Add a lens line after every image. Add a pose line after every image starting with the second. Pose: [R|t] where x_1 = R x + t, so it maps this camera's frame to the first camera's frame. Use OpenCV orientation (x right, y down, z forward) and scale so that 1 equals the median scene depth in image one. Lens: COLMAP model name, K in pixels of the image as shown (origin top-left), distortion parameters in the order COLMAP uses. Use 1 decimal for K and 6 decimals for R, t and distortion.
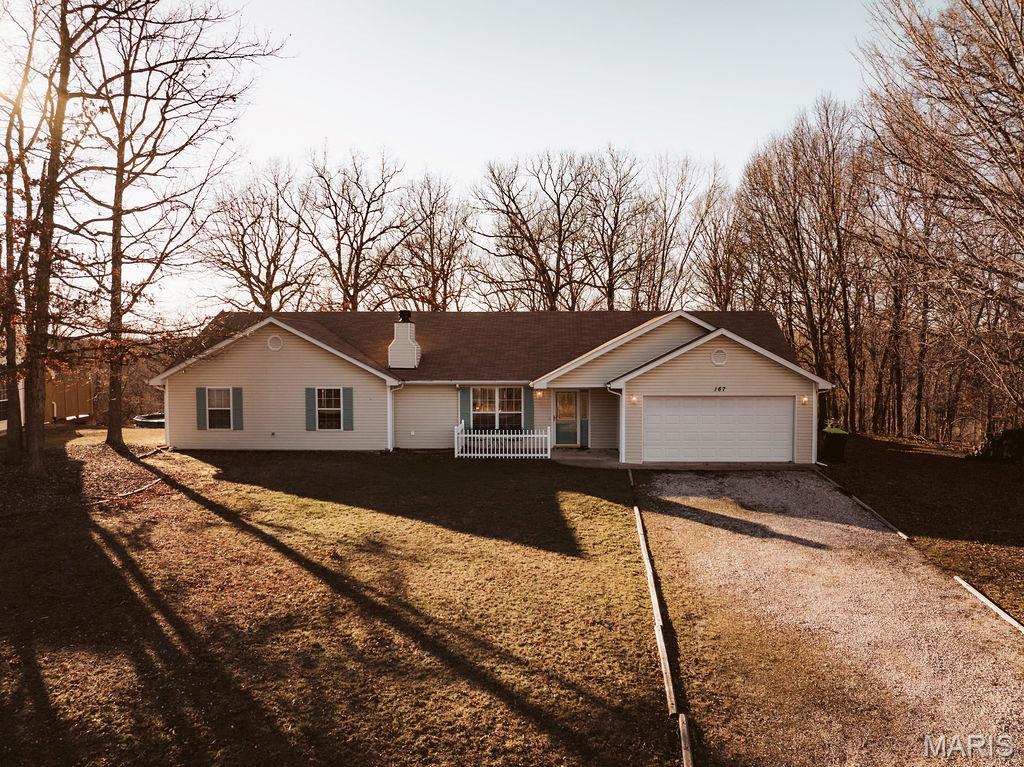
lens RADIAL K [[774.8, 0, 554.6], [0, 774.8, 384.2], [0, 0, 1]] dist [-0.080537, 0.003112]
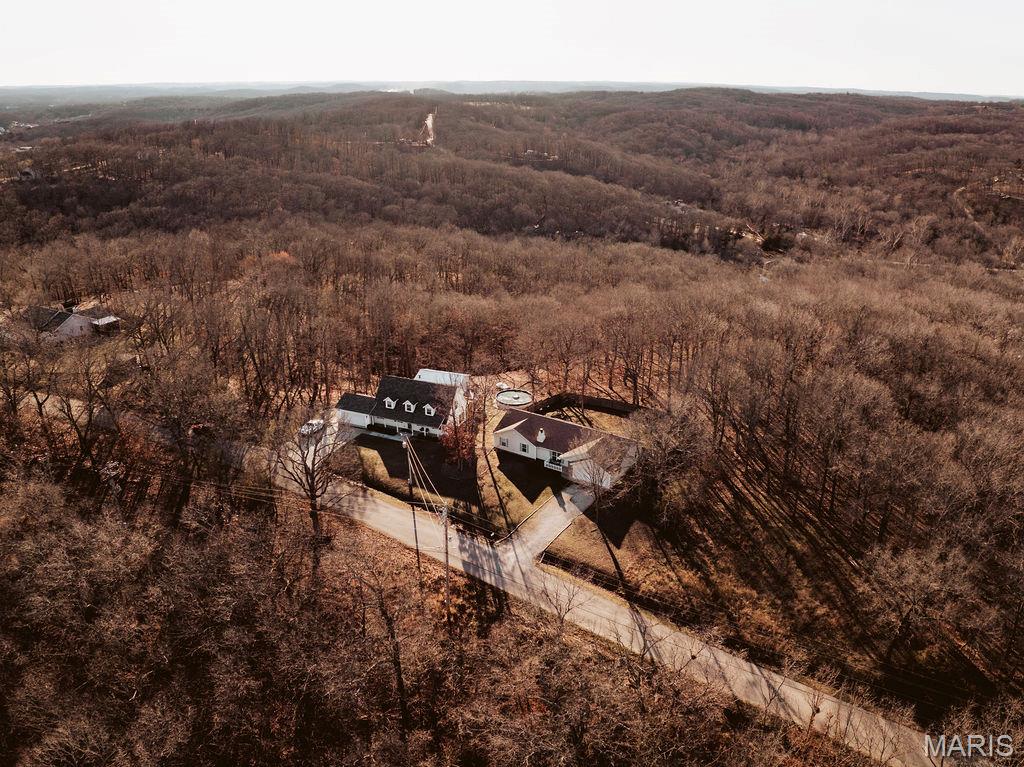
lens RADIAL K [[758.6, 0, 512.0], [0, 758.6, 383.5], [0, 0, 1]] dist [-0.090265, 0.015499]
pose [[0.851922, 0.201698, -0.483266, 1.932612], [-0.034550, 0.942487, 0.332453, -2.014529], [0.522527, -0.266527, 0.809894, -2.877139]]
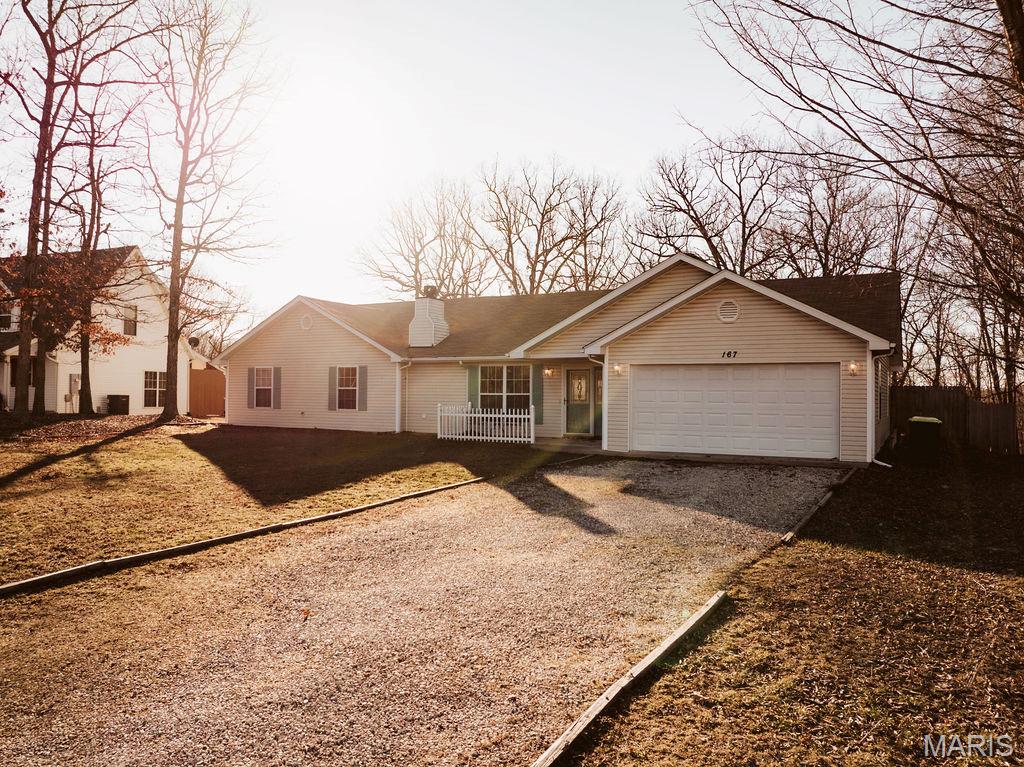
lens RADIAL K [[772.9, 0, 512.0], [0, 772.9, 383.5], [0, 0, 1]] dist [-0.099312, 0.037485]
pose [[0.886677, 0.001427, -0.462387, 0.363077], [-0.032665, 0.997690, -0.059561, 0.083008], [0.461234, 0.067915, 0.884675, 0.258293]]
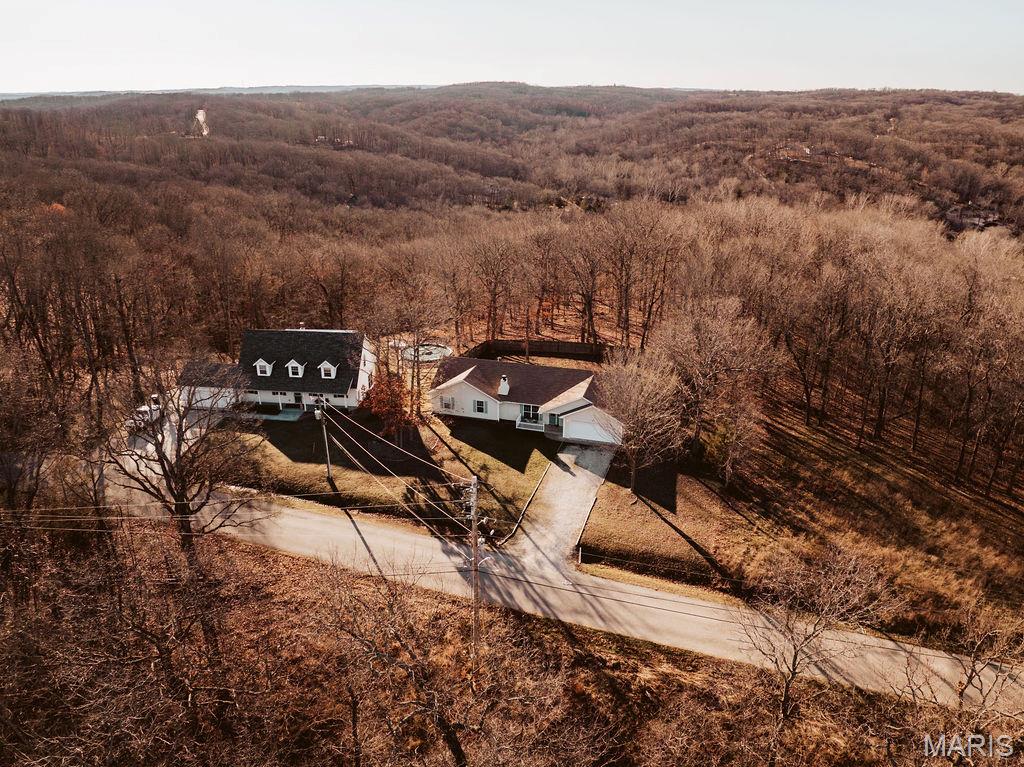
lens RADIAL K [[758.6, 0, 512.0], [0, 758.6, 383.5], [0, 0, 1]] dist [-0.090265, 0.015499]
pose [[0.965454, 0.099010, -0.241031, 0.639961], [-0.017644, 0.947716, 0.318627, -1.160969], [0.259976, -0.303367, 0.916723, -2.000629]]
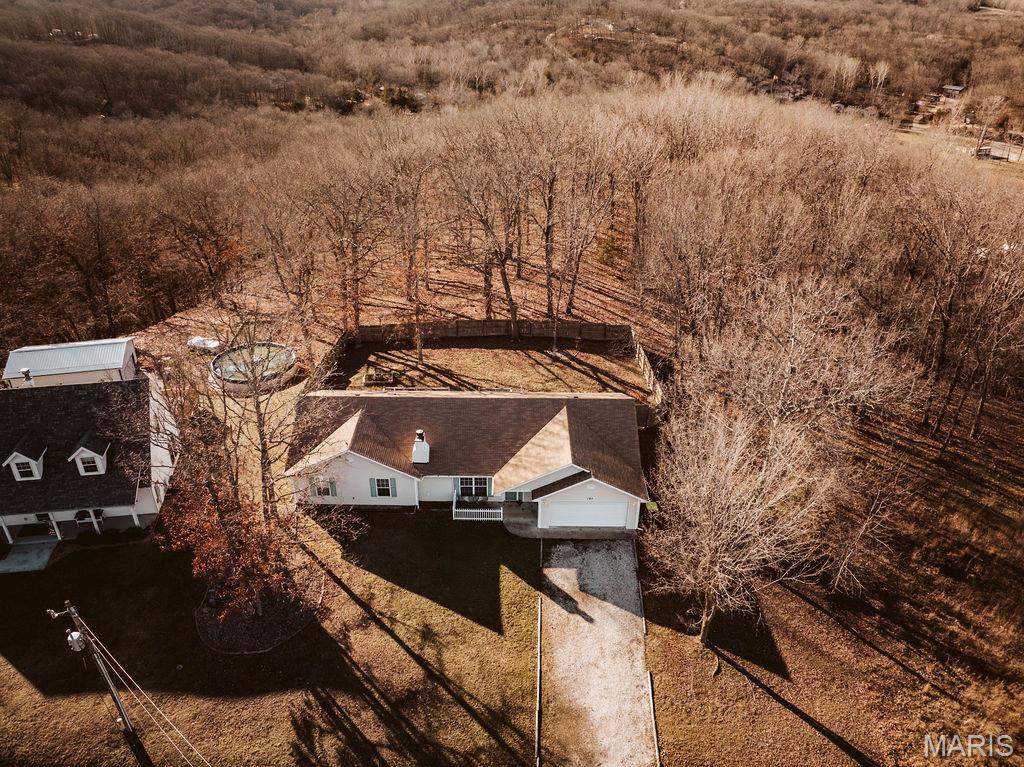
lens RADIAL K [[758.6, 0, 512.0], [0, 758.6, 383.5], [0, 0, 1]] dist [-0.090265, 0.015499]
pose [[0.999915, 0.003002, 0.012655, -0.007042], [-0.008293, 0.896717, 0.442526, -1.078524], [-0.010020, -0.442594, 0.896666, -0.564767]]
